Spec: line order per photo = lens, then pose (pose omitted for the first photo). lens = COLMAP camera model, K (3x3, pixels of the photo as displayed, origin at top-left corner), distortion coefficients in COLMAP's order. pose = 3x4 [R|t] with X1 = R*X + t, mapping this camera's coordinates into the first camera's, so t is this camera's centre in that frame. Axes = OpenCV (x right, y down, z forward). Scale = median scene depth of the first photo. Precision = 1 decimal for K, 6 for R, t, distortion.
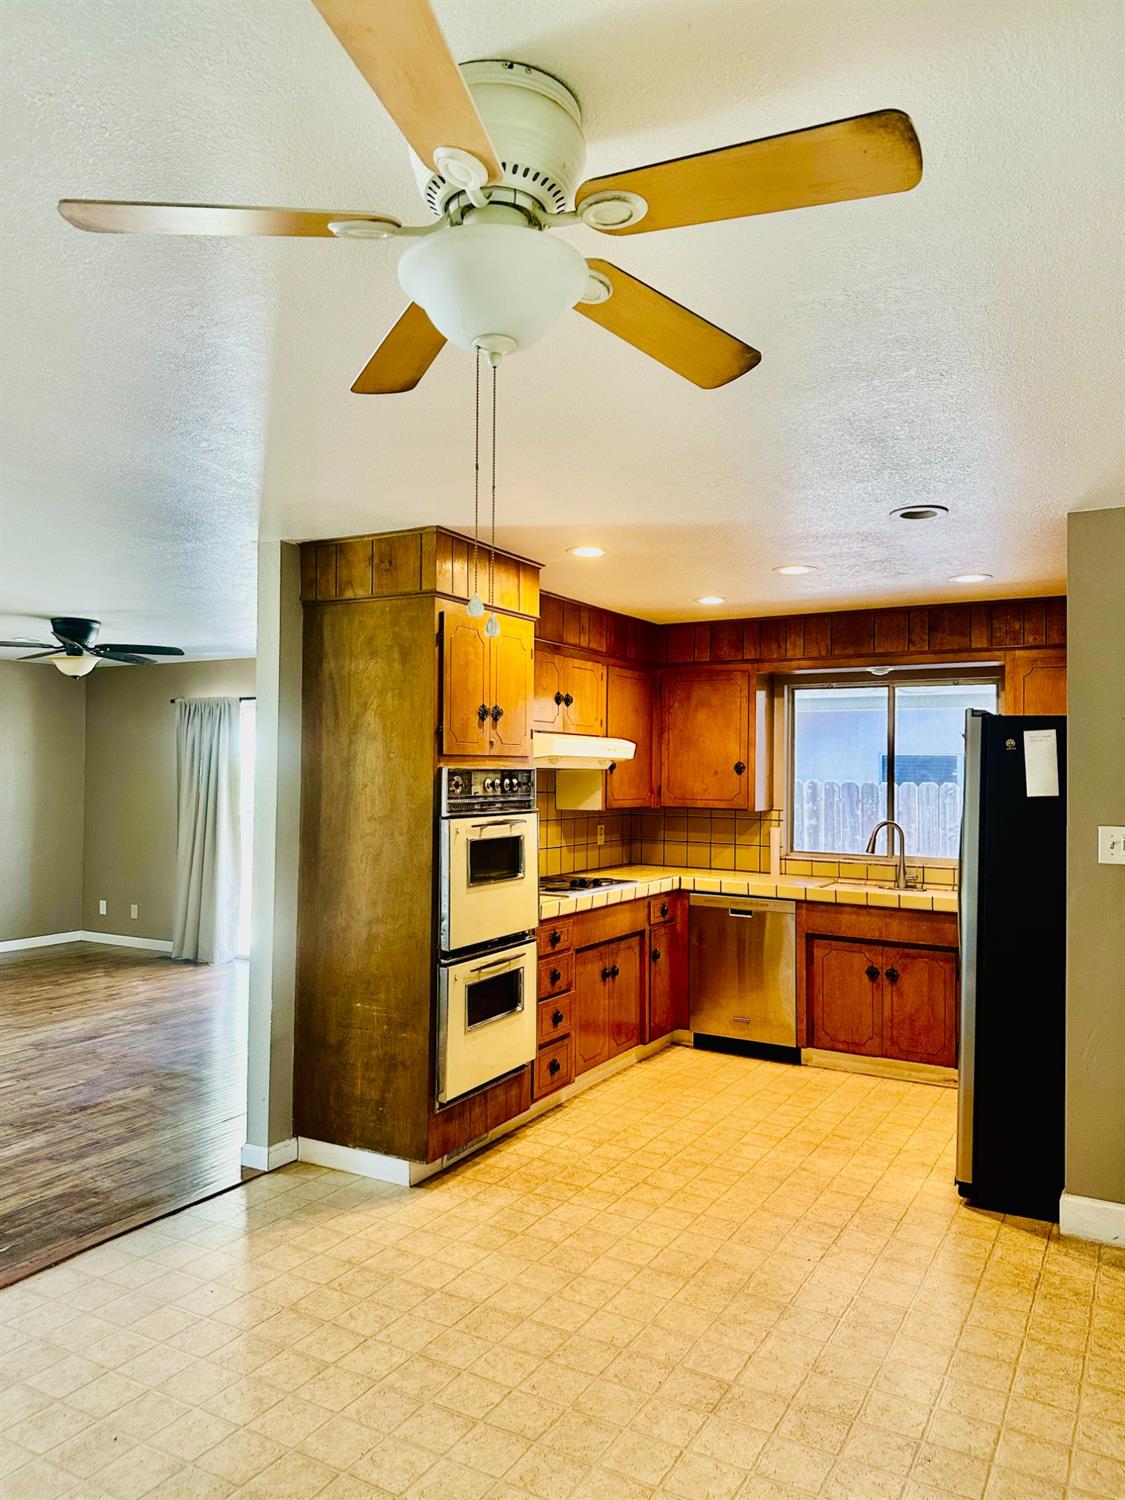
lens RADIAL K [[1052.9, 0, 571.0], [0, 1052.9, 744.1], [0, 0, 1]] dist [0.062058, -0.074449]
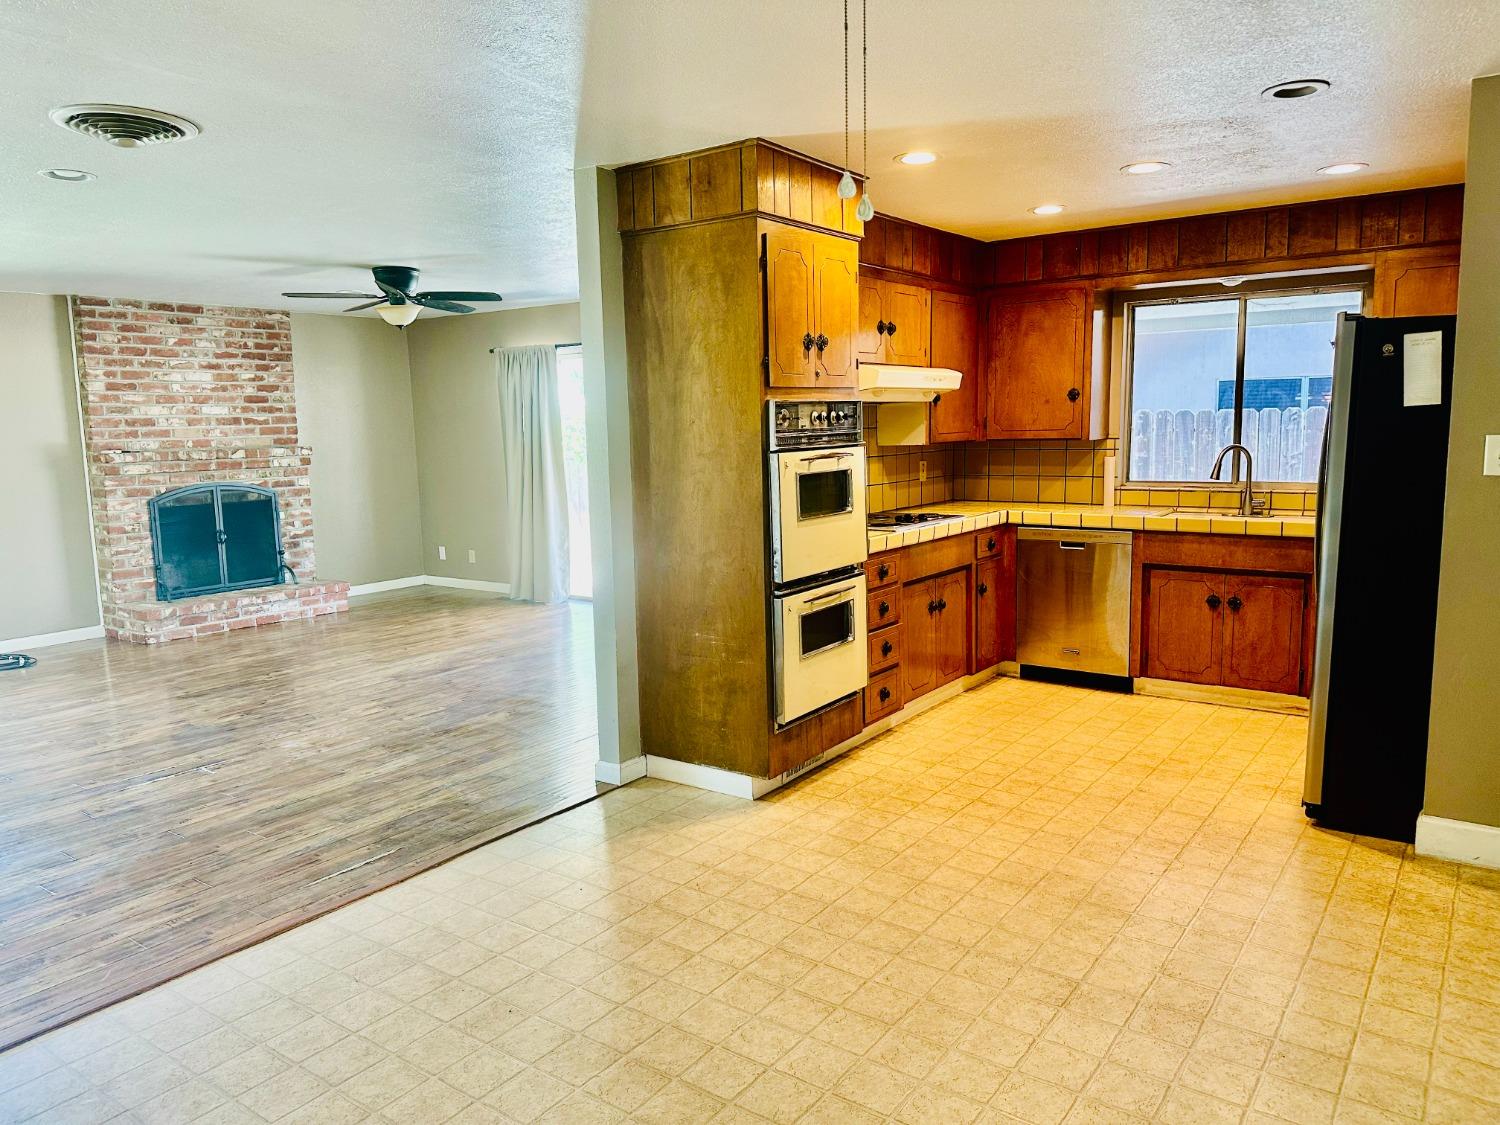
lens RADIAL K [[1052.9, 0, 758.9], [0, 1052.9, 558.3], [0, 0, 1]] dist [0.062058, -0.074449]
pose [[0.993403, -0.016136, -0.113534, -0.022471], [0.033883, 0.987148, 0.156174, 0.014007], [0.109555, -0.158991, 0.981183, 0.010505]]
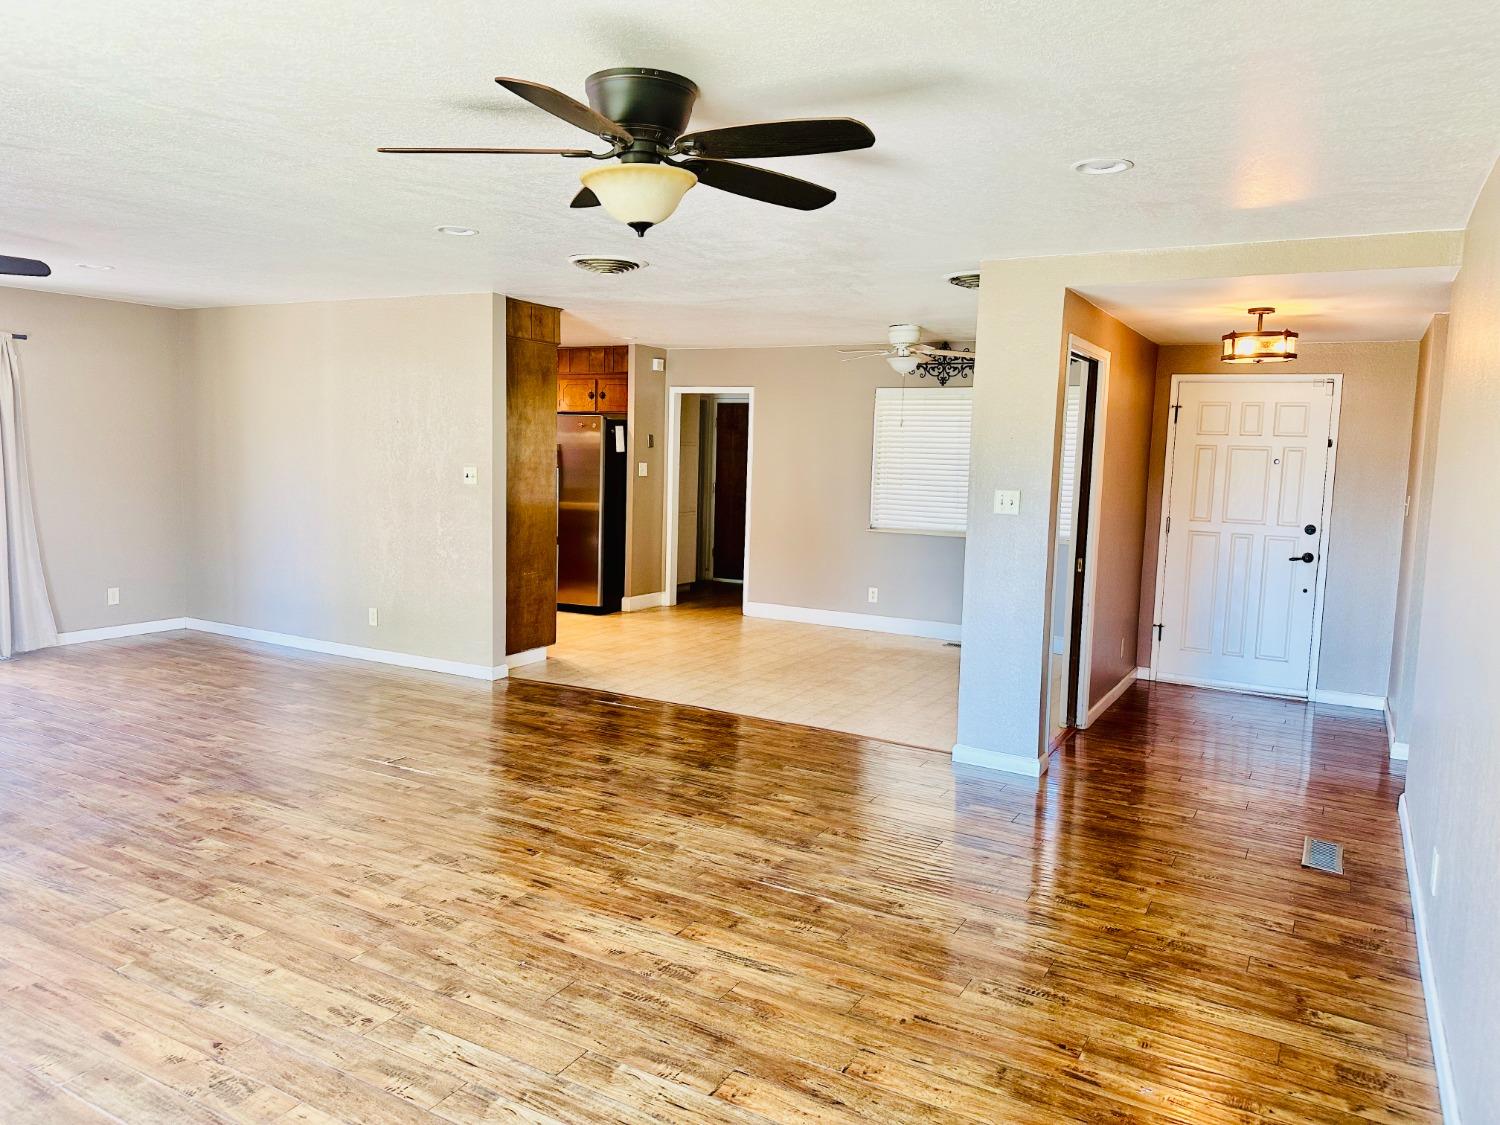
lens RADIAL K [[1052.9, 0, 749.3], [0, 1052.9, 555.5], [0, 0, 1]] dist [0.062058, -0.074449]
pose [[-0.005633, -0.110236, 0.993890, -1.909978], [-0.057311, 0.992307, 0.109735, -0.000331], [-0.998340, -0.056343, -0.011907, 0.628568]]
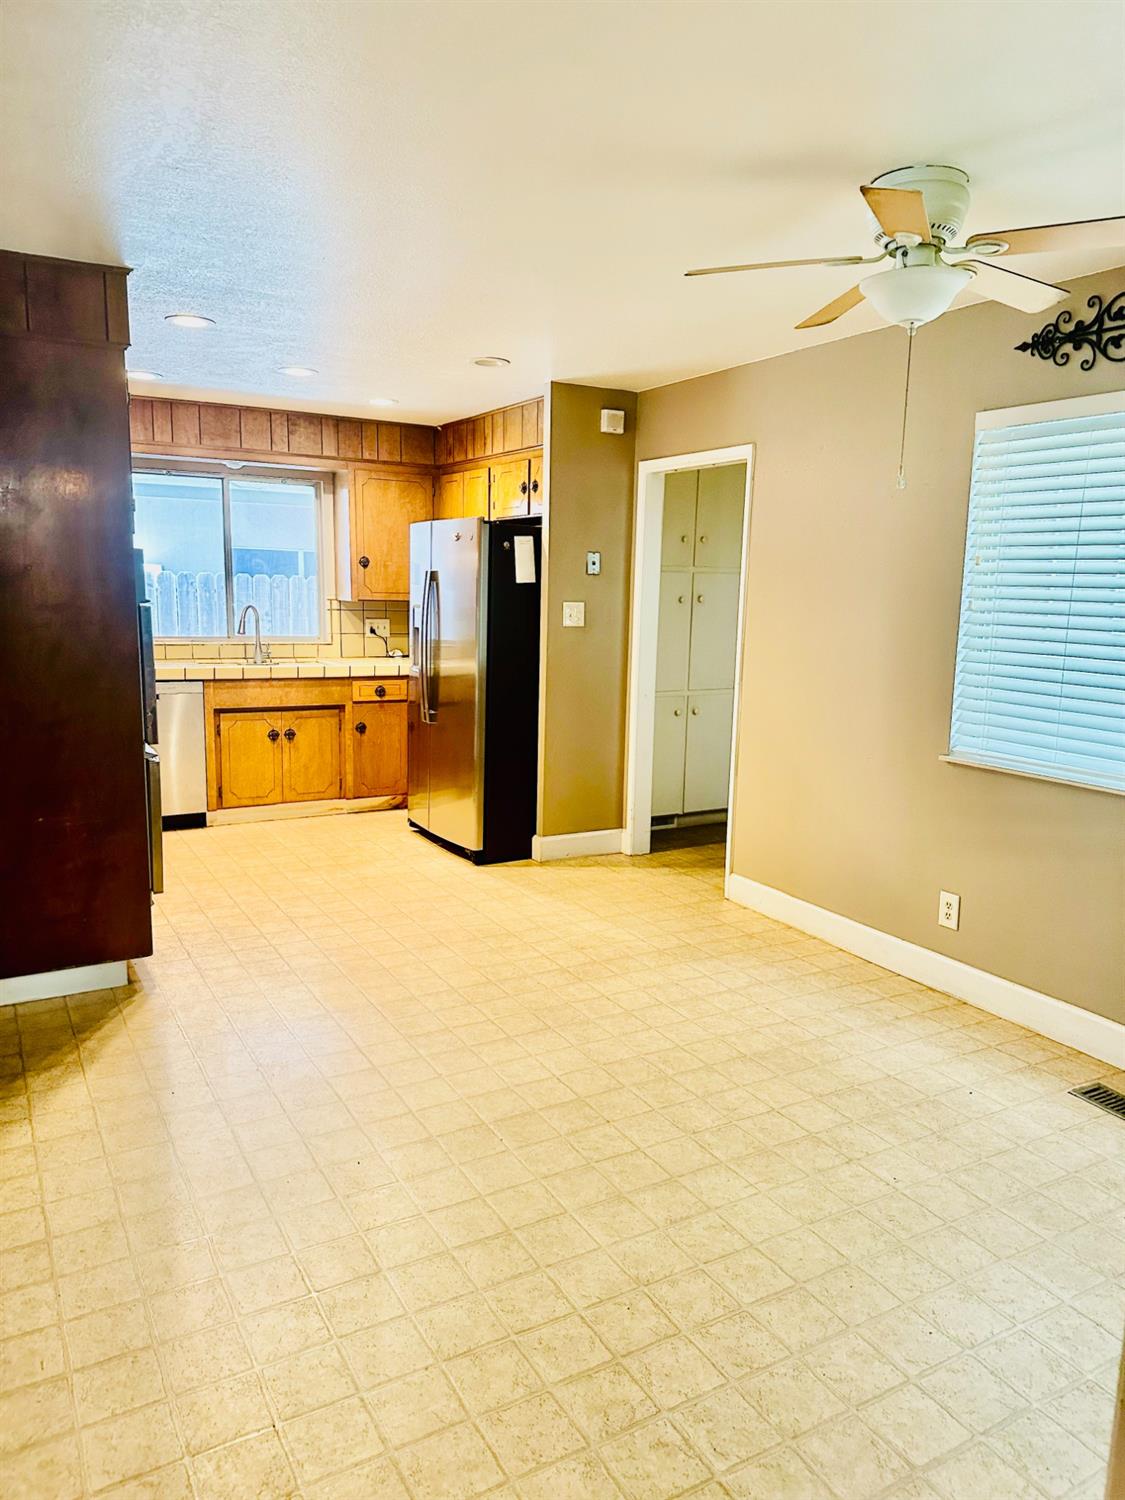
lens RADIAL K [[1052.9, 0, 556.5], [0, 1052.9, 768.7], [0, 0, 1]] dist [0.062058, -0.074449]
pose [[0.505712, -0.150353, 0.849500, -0.721224], [-0.040972, 0.979399, 0.197735, 0.009745], [-0.861729, -0.134803, 0.489133, 0.196332]]
